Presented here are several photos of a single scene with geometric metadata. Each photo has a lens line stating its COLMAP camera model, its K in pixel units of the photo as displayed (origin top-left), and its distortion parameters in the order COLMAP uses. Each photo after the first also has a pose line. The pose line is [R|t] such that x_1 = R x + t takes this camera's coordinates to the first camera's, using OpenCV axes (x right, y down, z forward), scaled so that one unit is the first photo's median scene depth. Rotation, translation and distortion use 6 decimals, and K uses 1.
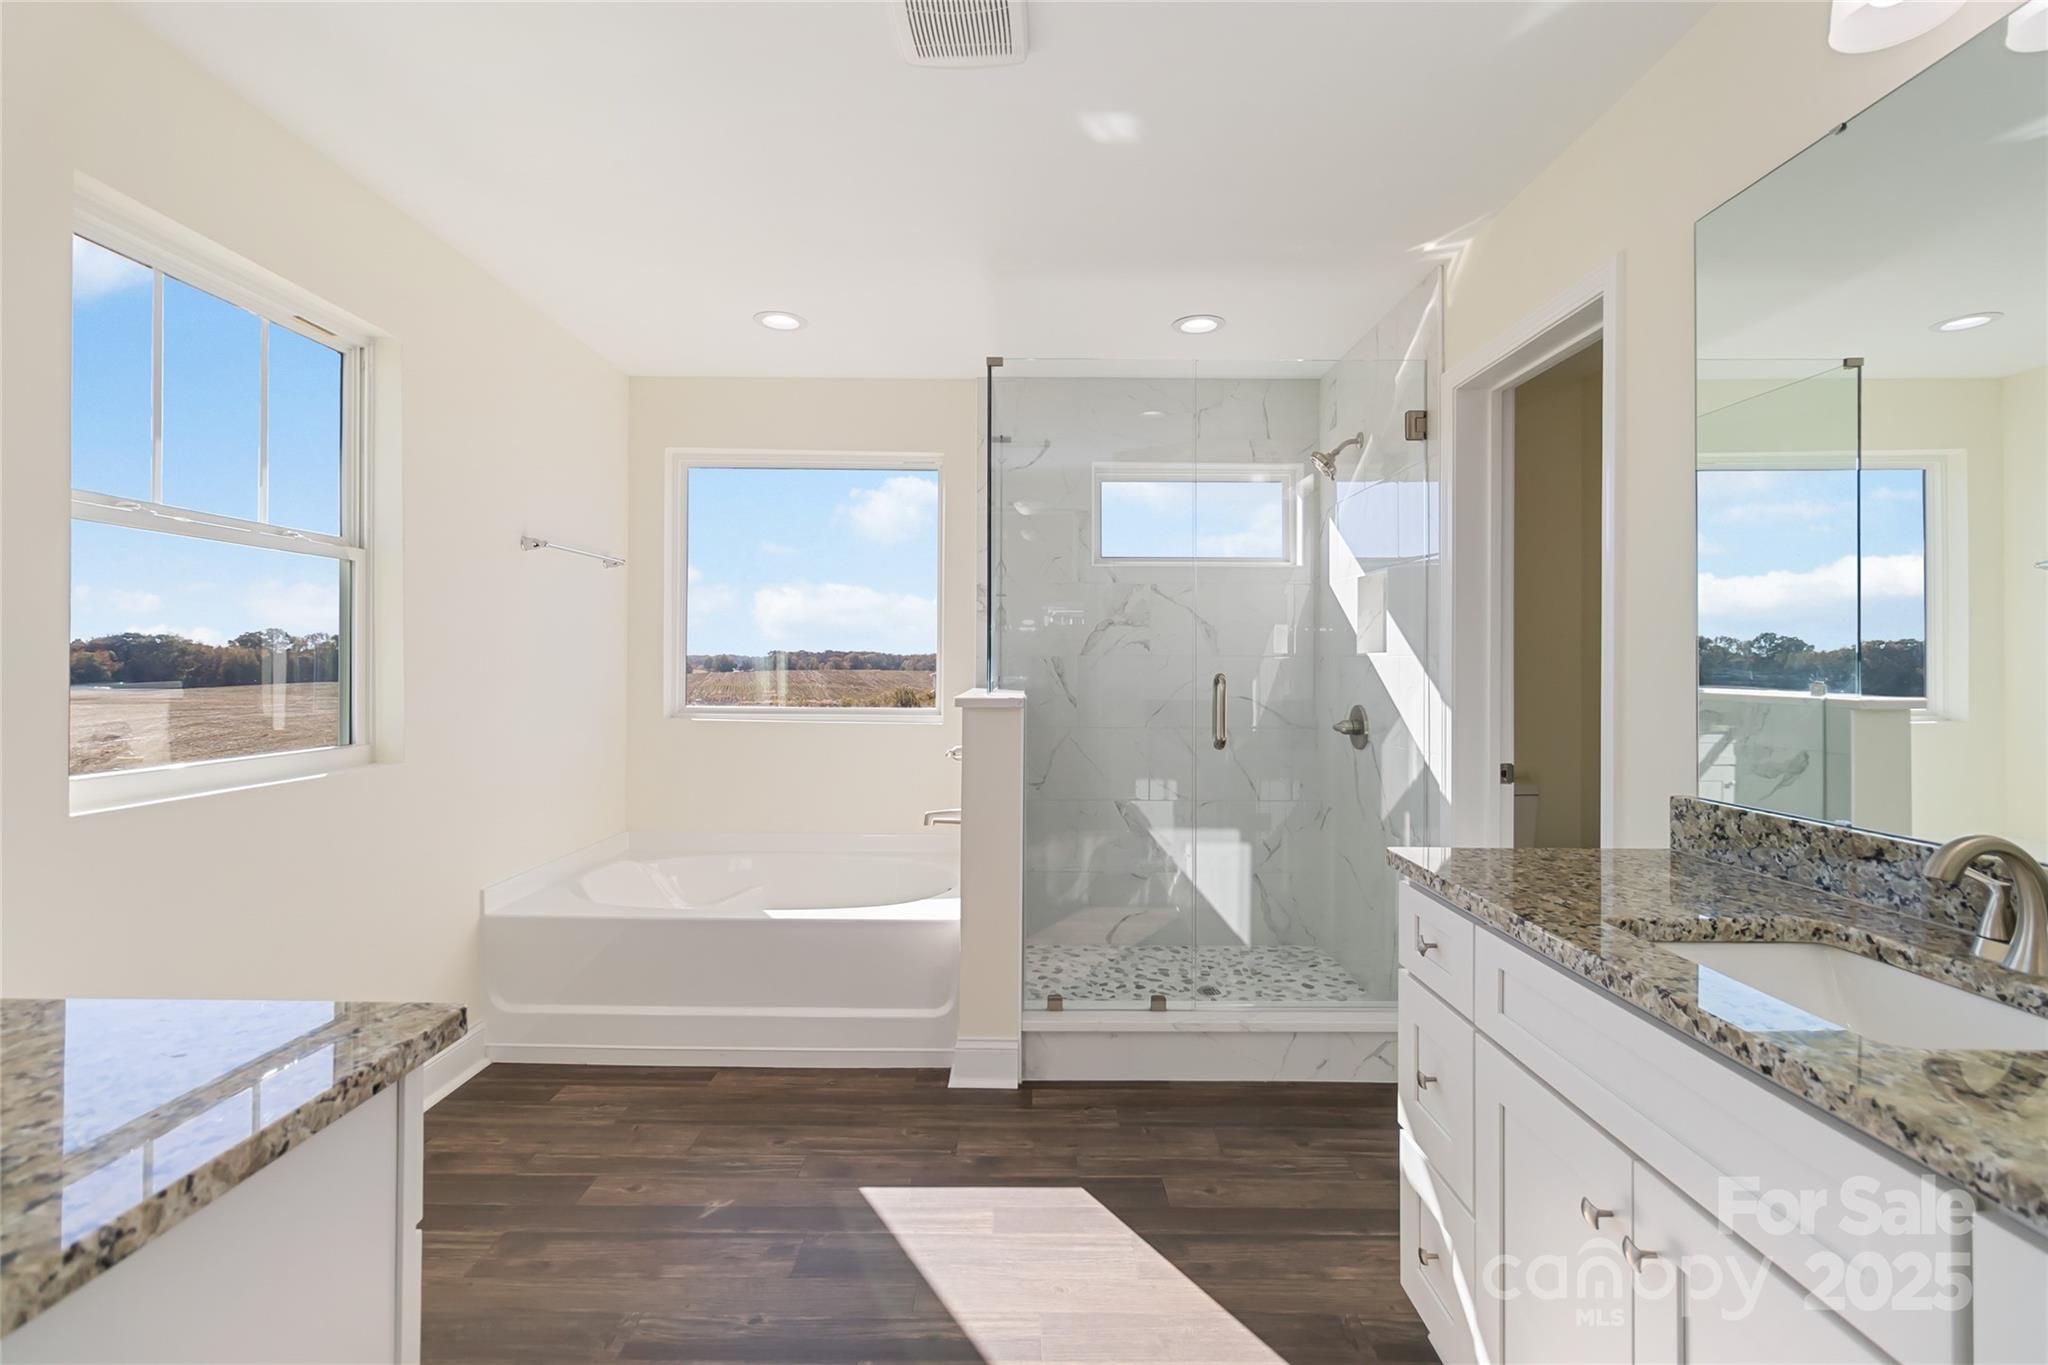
lens RADIAL K [[954.9, 0, 1032.9], [0, 954.9, 657.4], [0, 0, 1]] dist [0.000541, -0.000403]
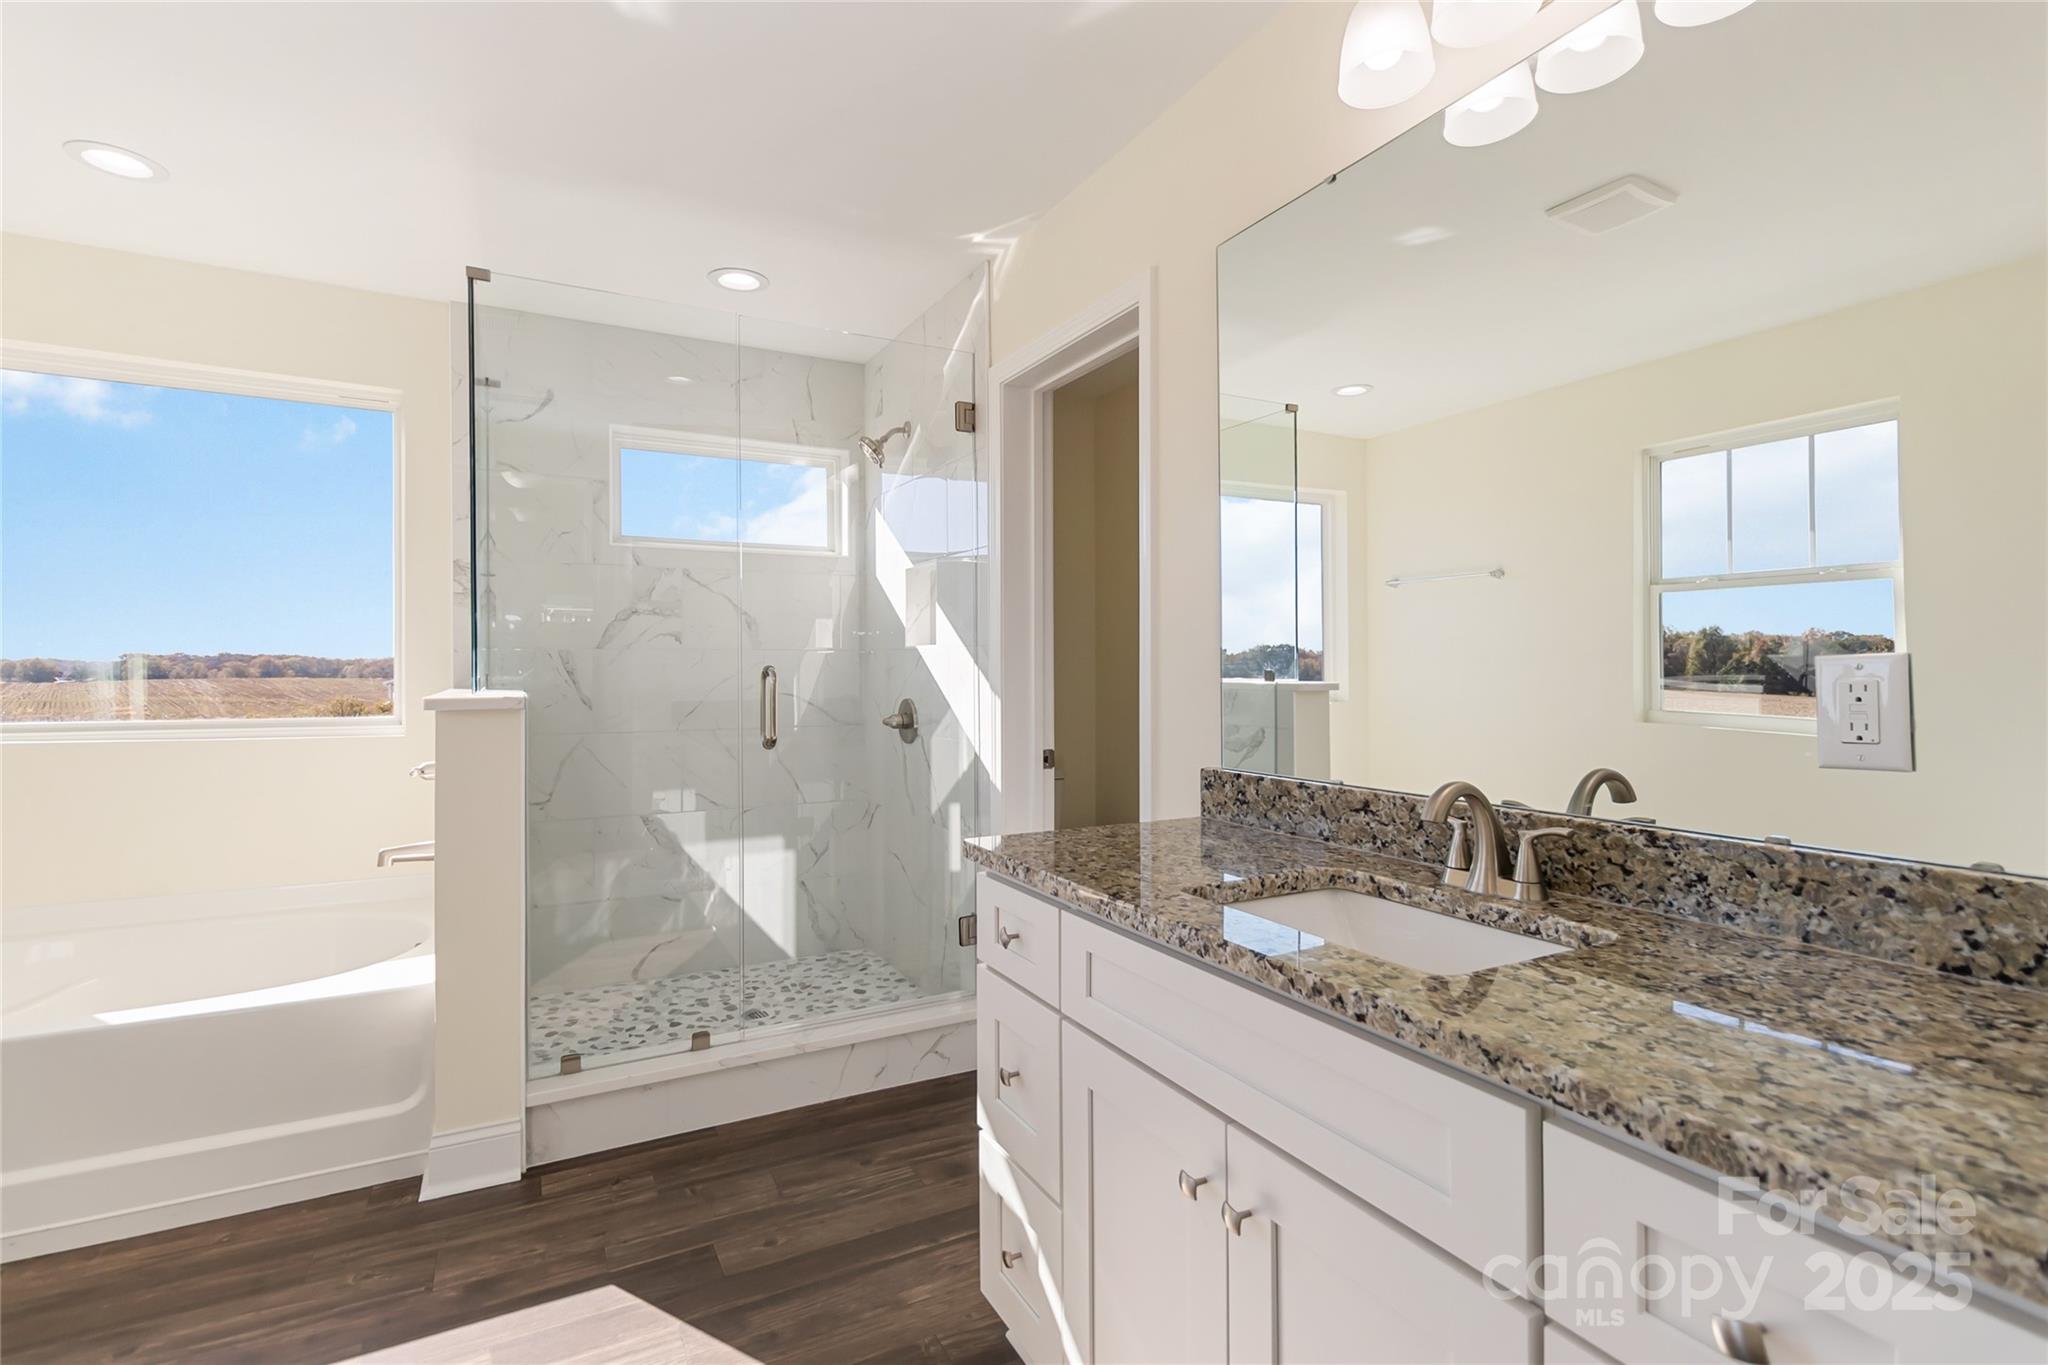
lens RADIAL K [[959.4, 0, 1035.0], [0, 959.4, 669.5], [0, 0, 1]] dist [0.002526, 0.000277]
pose [[0.882786, -0.008864, 0.469693, -0.009566], [0.004847, 0.999941, 0.009761, 0.012764], [-0.469751, -0.006340, 0.882776, 0.076141]]
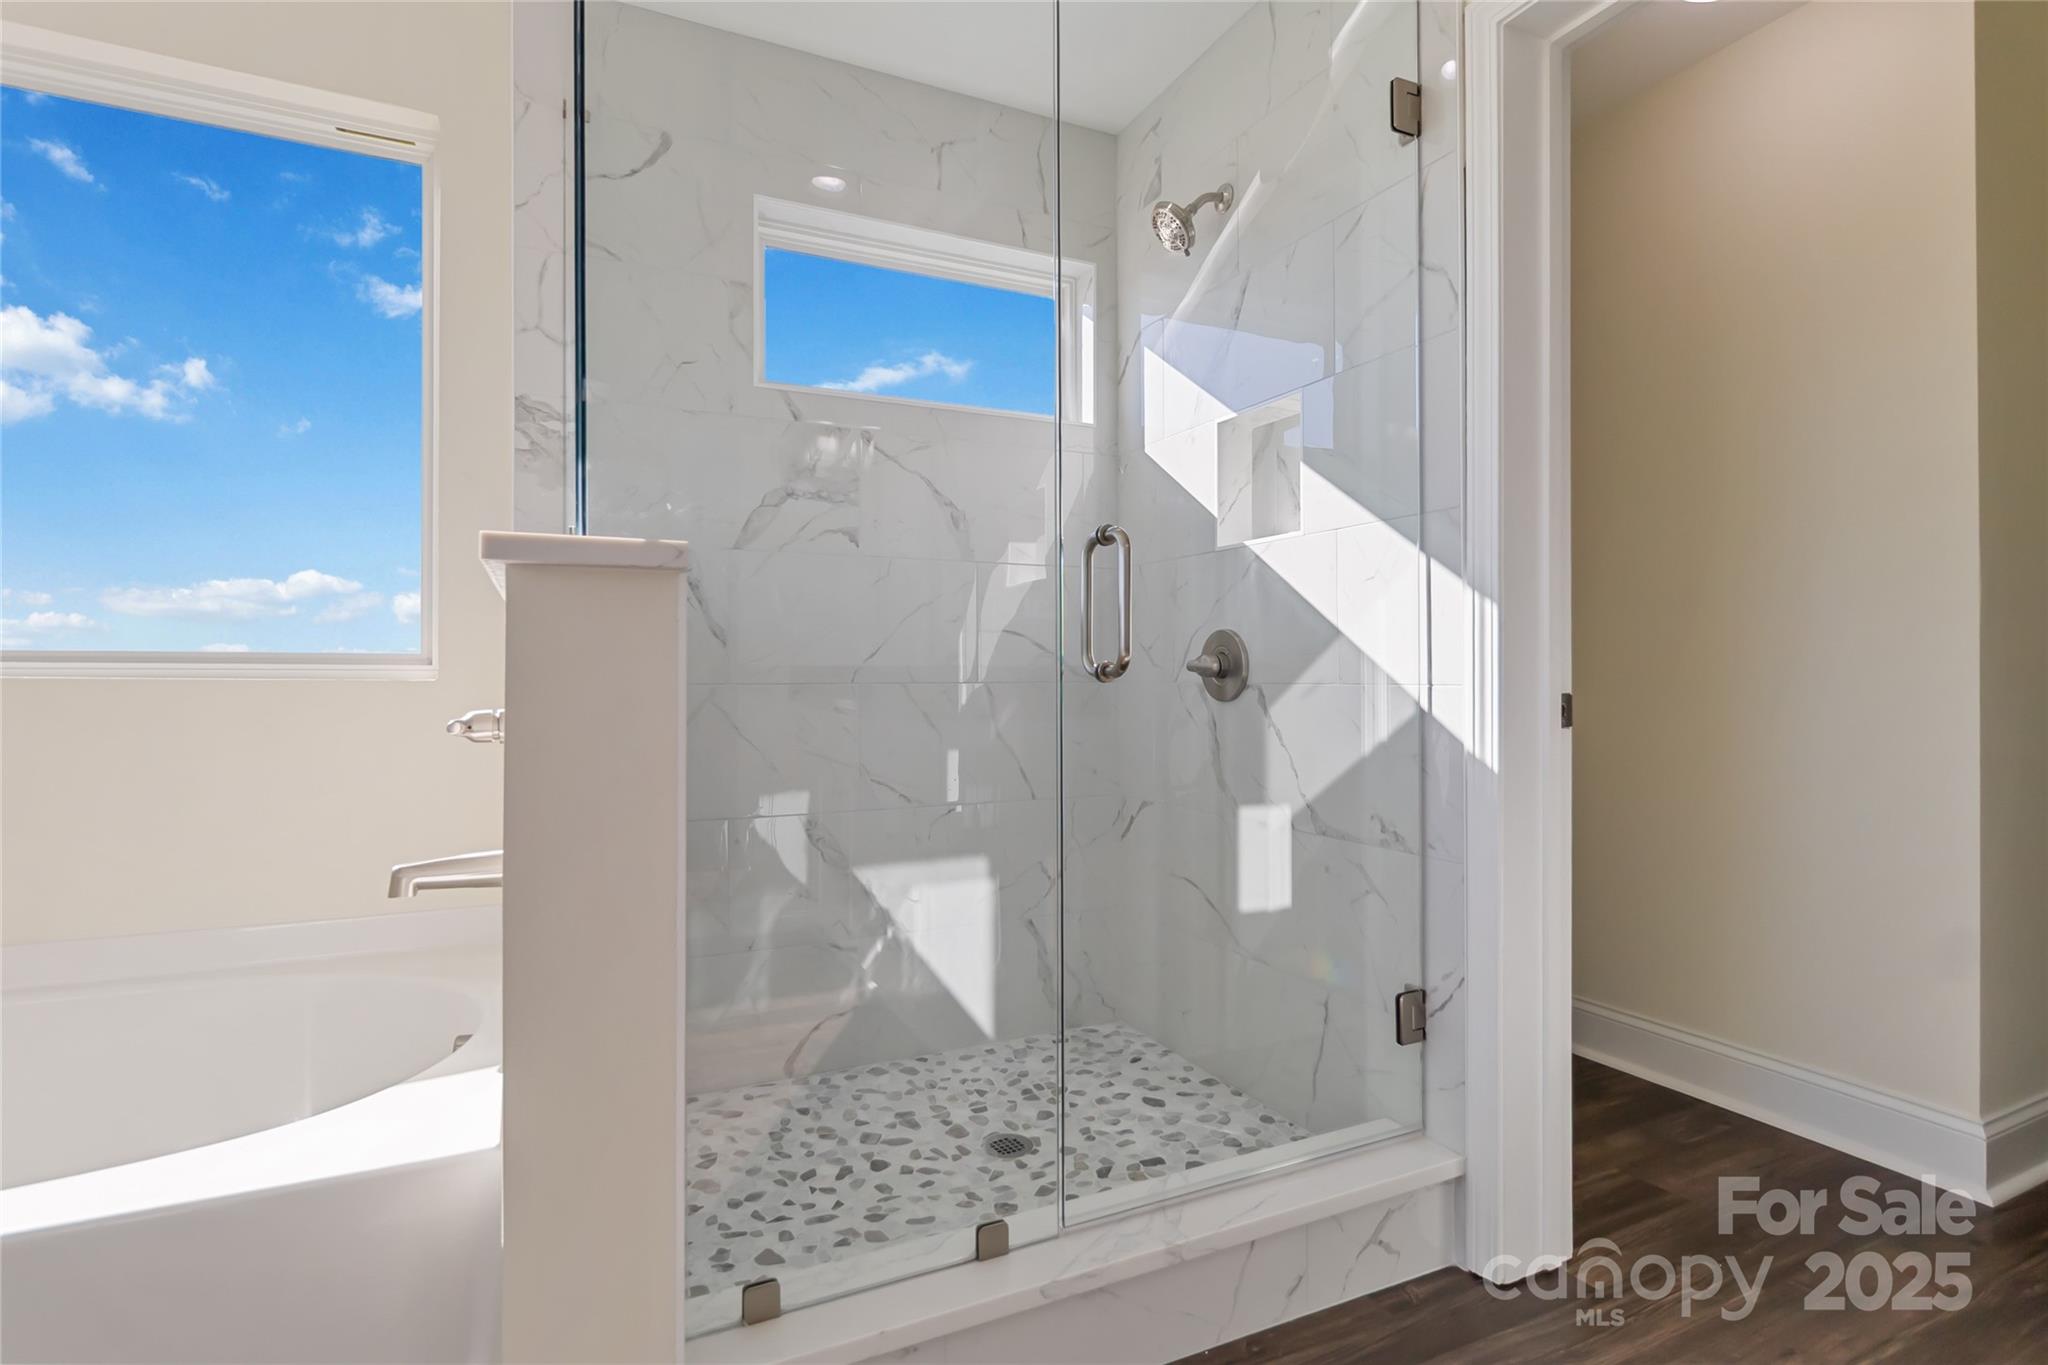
lens RADIAL K [[988.2, 0, 1027.5], [0, 988.2, 675.6], [0, 0, 1]] dist [-0.000285, -0.000088]
pose [[0.899471, -0.005724, 0.436943, -0.059683], [0.006300, 0.999980, 0.000131, 0.093366], [-0.436935, 0.002635, 0.899489, 0.573989]]
